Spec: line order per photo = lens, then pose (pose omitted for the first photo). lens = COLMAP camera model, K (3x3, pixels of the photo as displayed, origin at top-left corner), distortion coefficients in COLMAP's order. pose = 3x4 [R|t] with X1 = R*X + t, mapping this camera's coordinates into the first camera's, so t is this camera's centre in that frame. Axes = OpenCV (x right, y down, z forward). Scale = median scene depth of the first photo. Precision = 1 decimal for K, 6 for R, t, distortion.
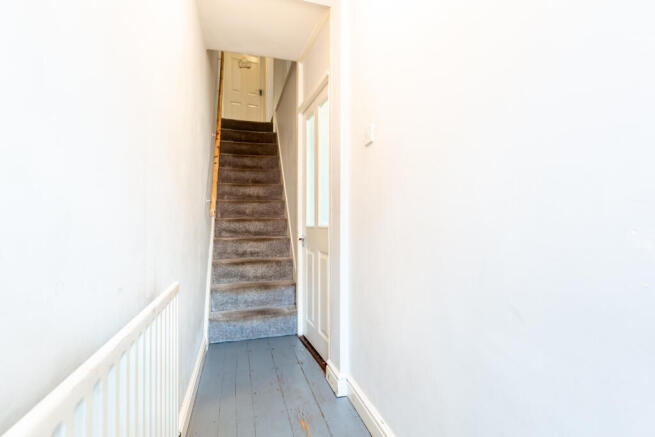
lens RADIAL K [[296.7, 0, 327.5], [0, 296.7, 218.5], [0, 0, 1]] dist [0.000887, 0.000120]
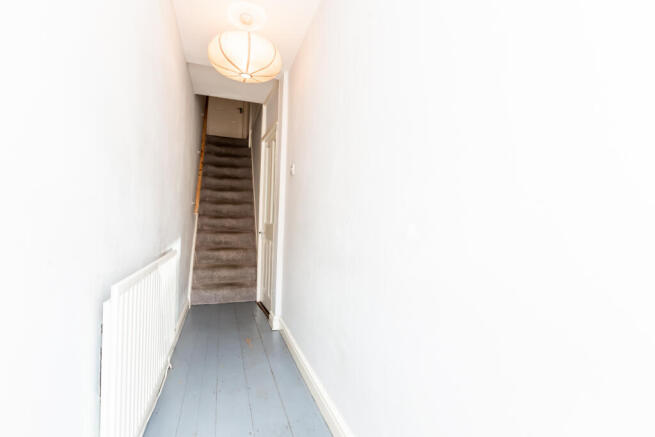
lens RADIAL K [[296.7, 0, 327.5], [0, 296.7, 218.5], [0, 0, 1]] dist [0.000887, 0.000120]
pose [[0.998849, 0.025633, 0.040547, 0.162378], [-0.025529, 0.999669, -0.003094, 0.000211], [-0.040613, 0.002055, 0.999173, -0.394050]]
